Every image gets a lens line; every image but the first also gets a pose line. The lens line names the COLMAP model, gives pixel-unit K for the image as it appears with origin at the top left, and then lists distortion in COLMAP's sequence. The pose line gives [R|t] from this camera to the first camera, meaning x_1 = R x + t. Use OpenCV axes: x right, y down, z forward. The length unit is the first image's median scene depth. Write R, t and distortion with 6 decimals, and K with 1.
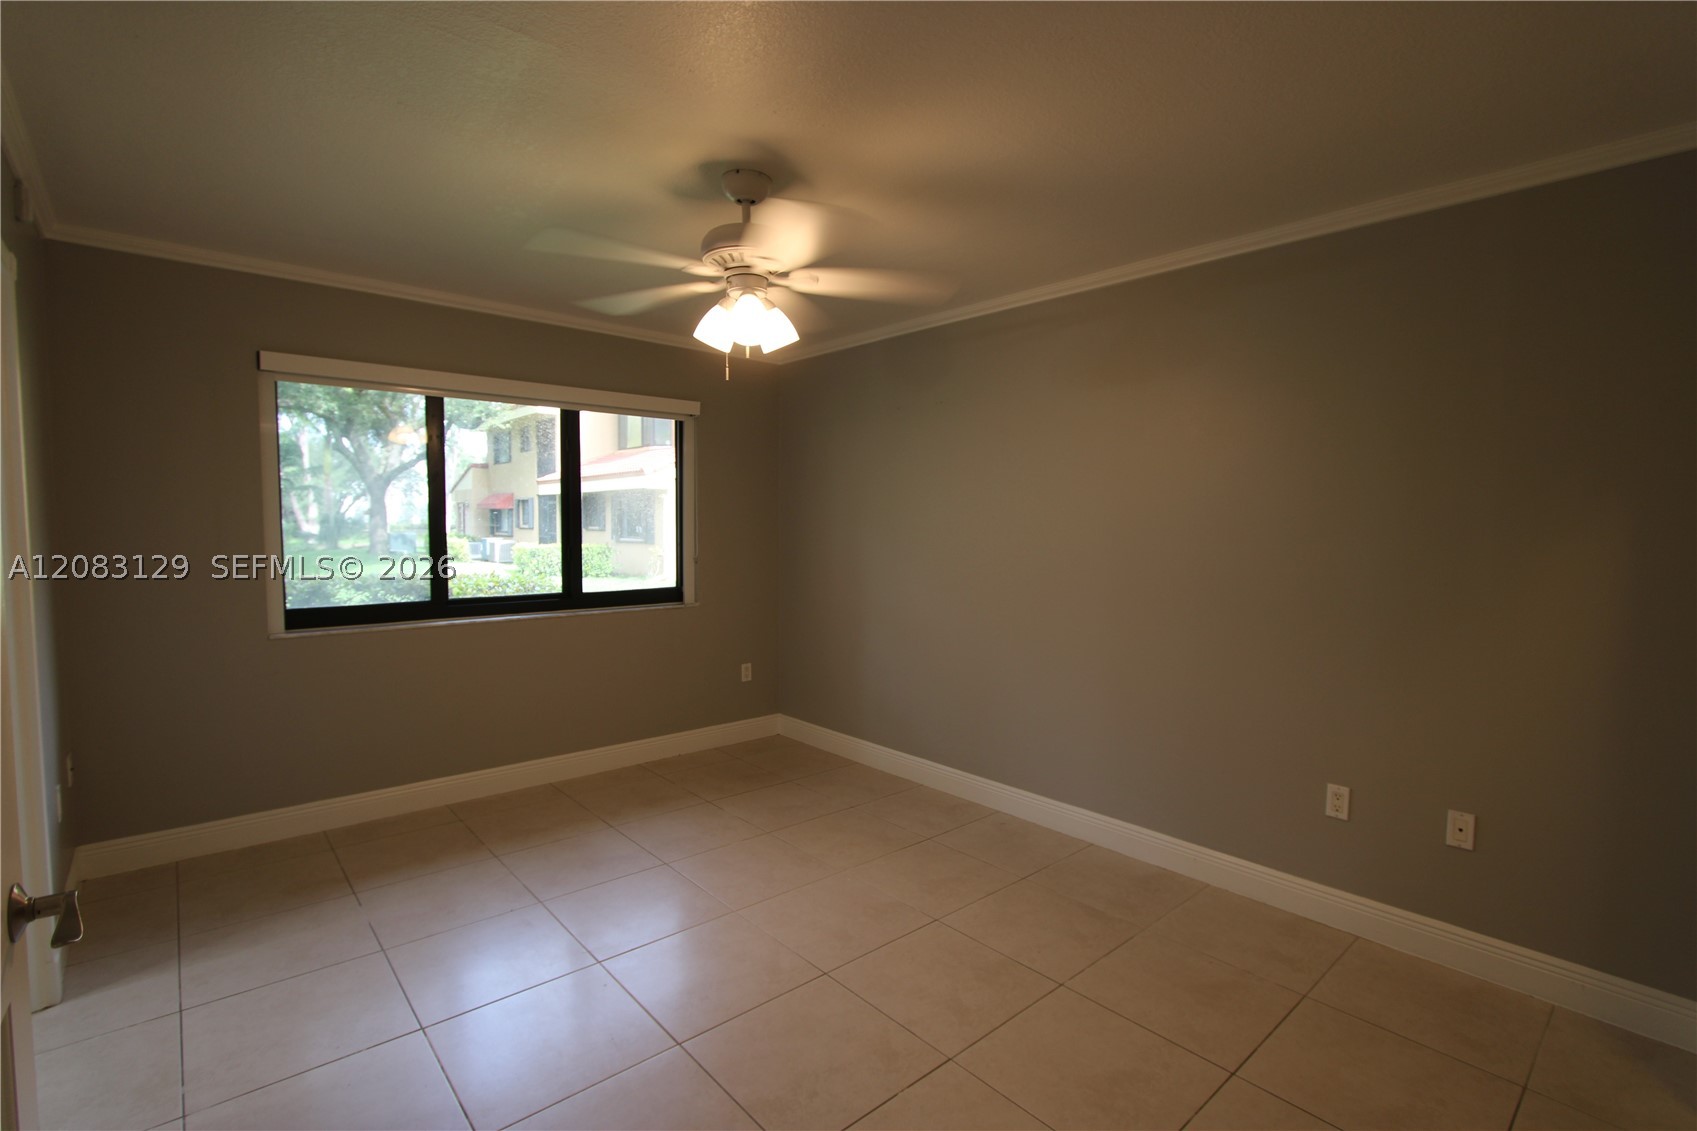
lens RADIAL K [[781.9, 0, 845.1], [0, 781.9, 573.4], [0, 0, 1]] dist [-0.023763, 0.004467]
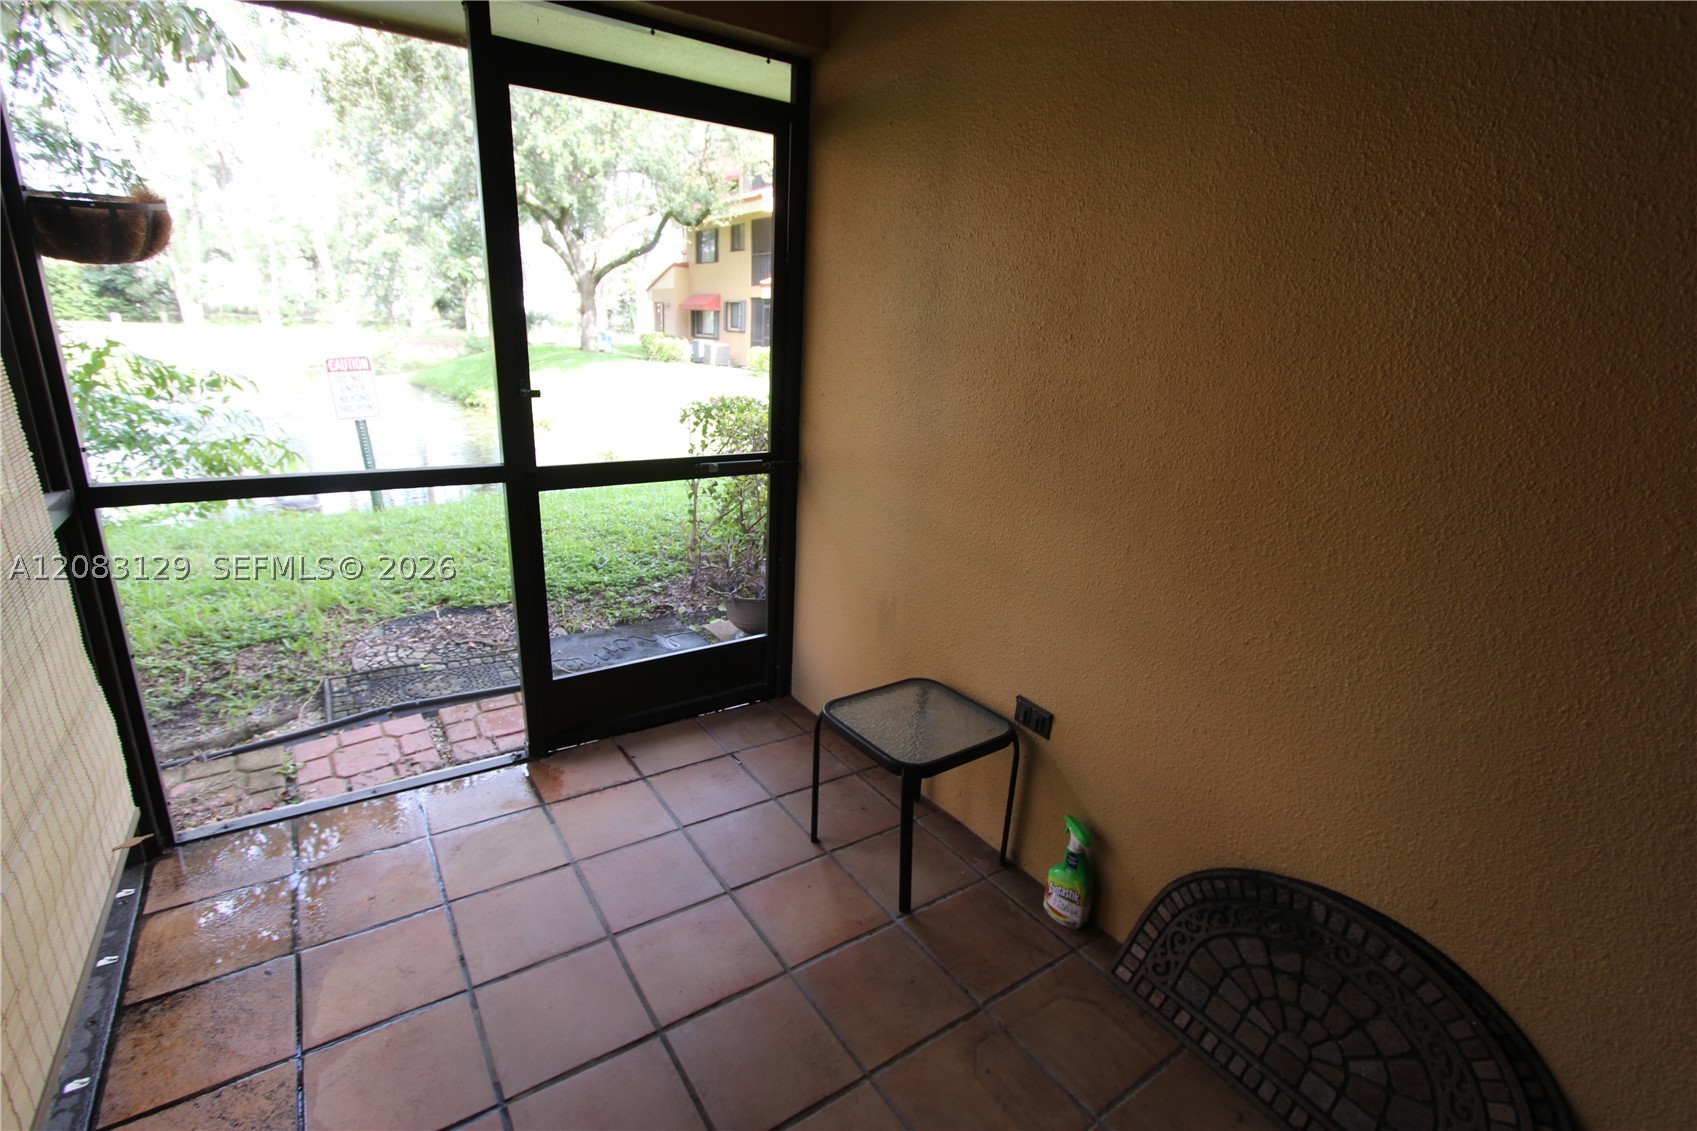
lens RADIAL K [[781.9, 0, 845.1], [0, 781.9, 573.4], [0, 0, 1]] dist [-0.023763, 0.004467]
pose [[0.991994, 0.075814, -0.100991, -0.203862], [-0.050406, 0.970978, 0.233798, 0.004530], [0.115786, -0.226836, 0.967026, -0.054254]]
